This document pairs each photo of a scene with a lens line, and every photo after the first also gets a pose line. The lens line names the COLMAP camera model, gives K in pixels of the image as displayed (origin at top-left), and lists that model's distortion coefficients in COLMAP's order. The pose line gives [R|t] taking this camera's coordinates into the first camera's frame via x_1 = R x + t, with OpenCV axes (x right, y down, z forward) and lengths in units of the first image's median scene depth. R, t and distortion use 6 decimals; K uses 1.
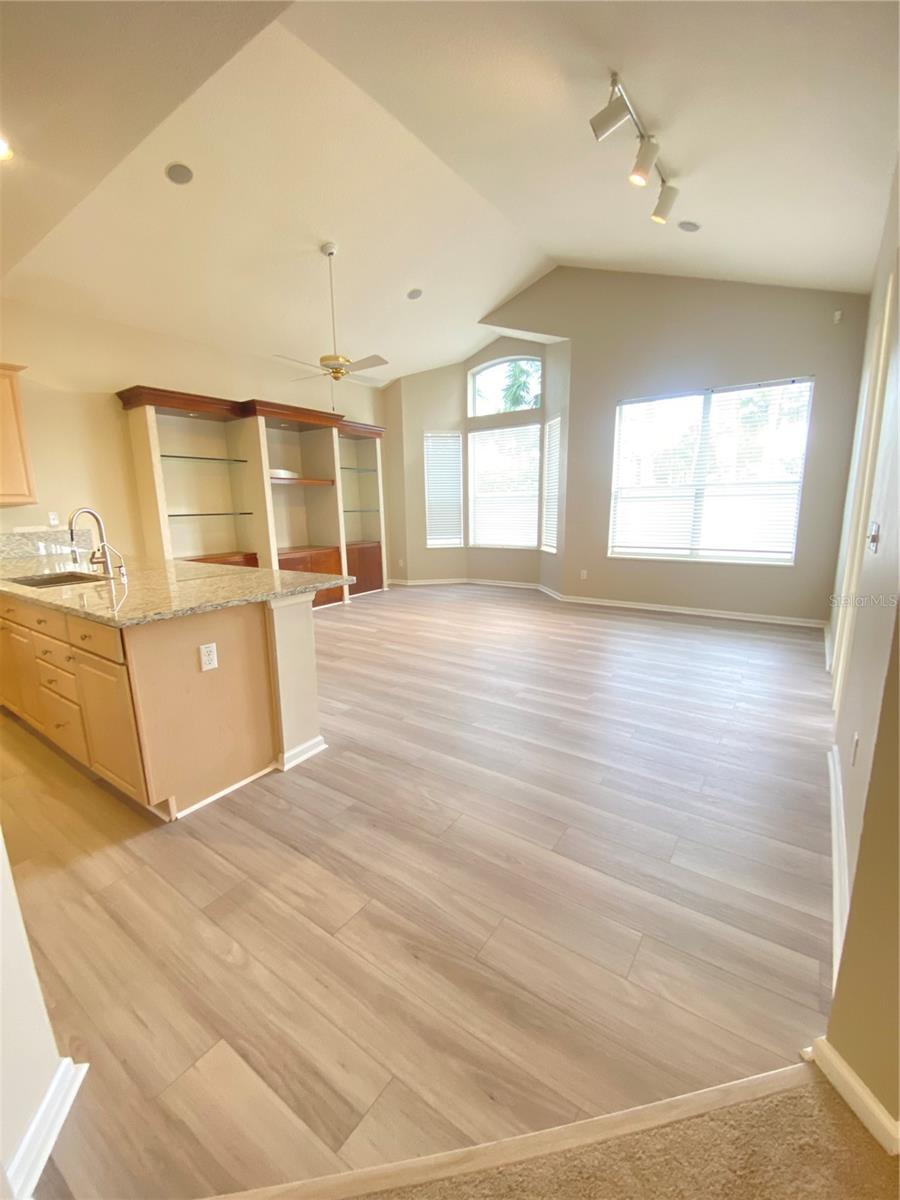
lens RADIAL K [[497.2, 0, 458.1], [0, 497.2, 605.5], [0, 0, 1]] dist [0.003549, -0.008118]
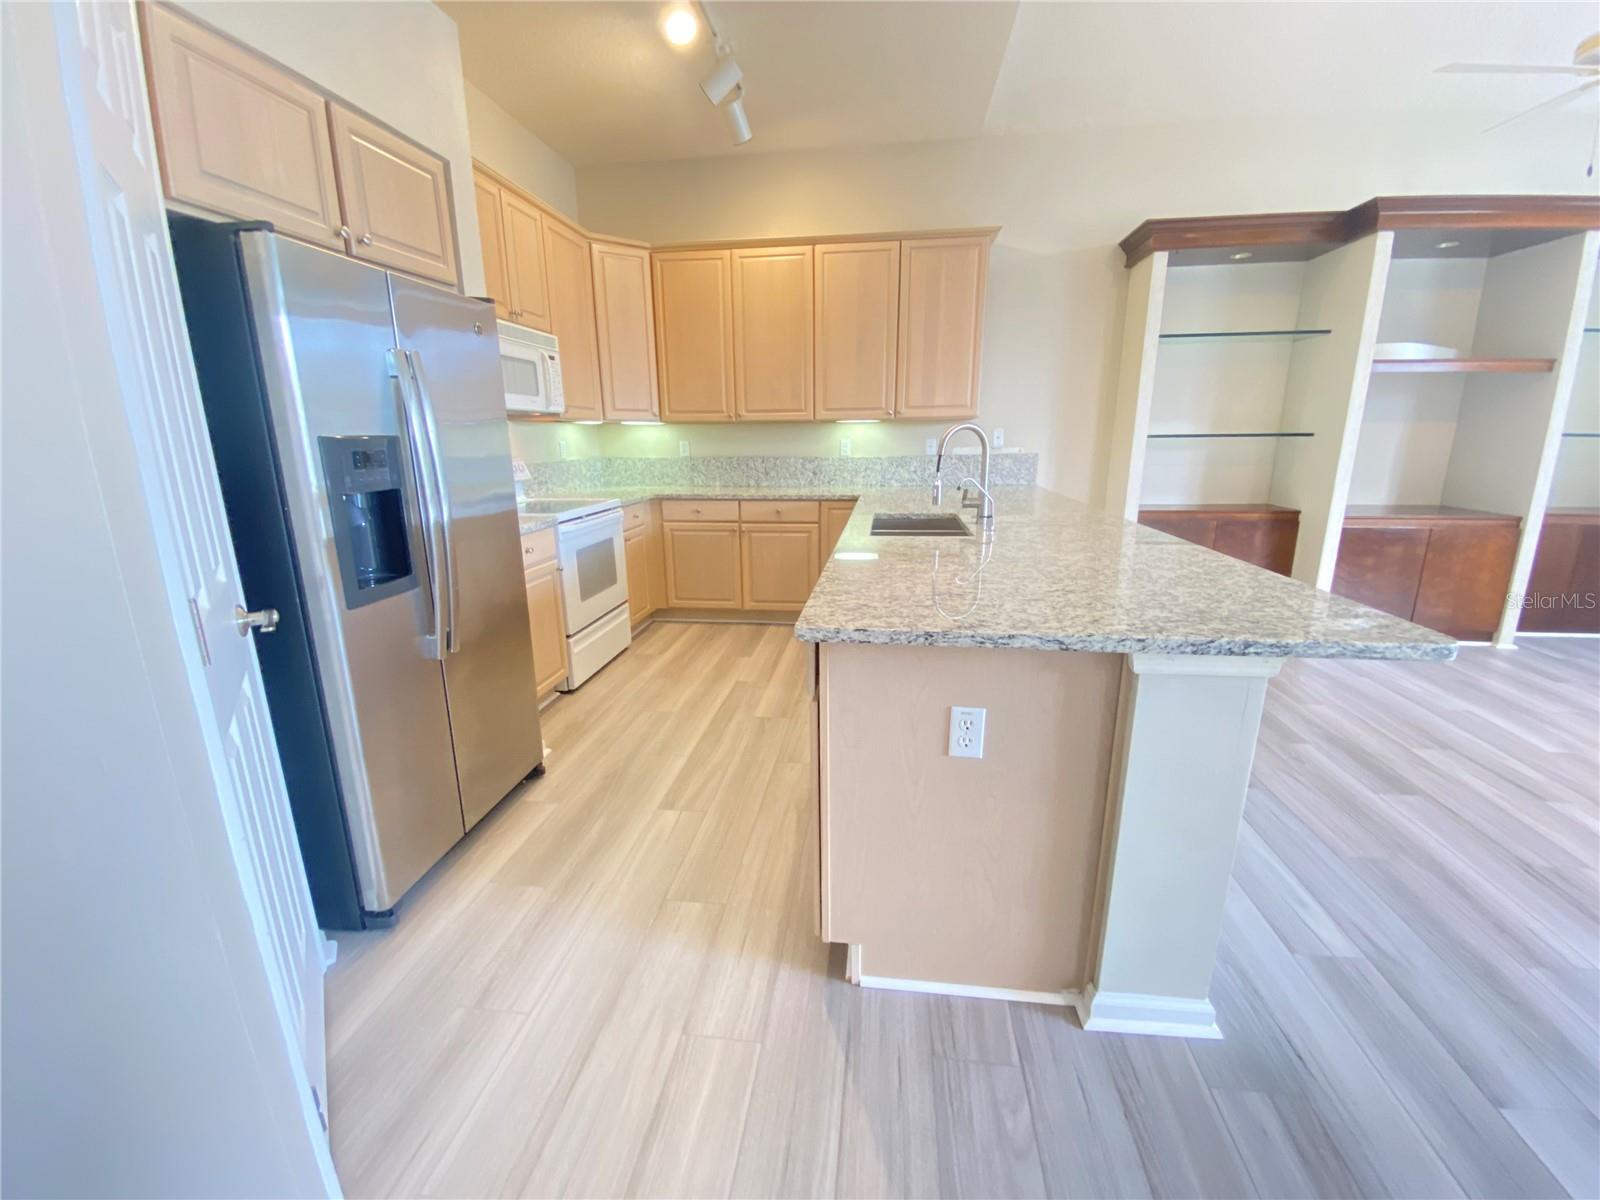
lens RADIAL K [[662.9, 0, 795.3], [0, 662.9, 600.1], [0, 0, 1]] dist [0.003549, -0.008118]
pose [[0.449354, 0.228789, -0.863560, -0.020113], [-0.173826, 0.970567, 0.166688, -0.038287], [0.876279, 0.075207, 0.475897, 0.208449]]
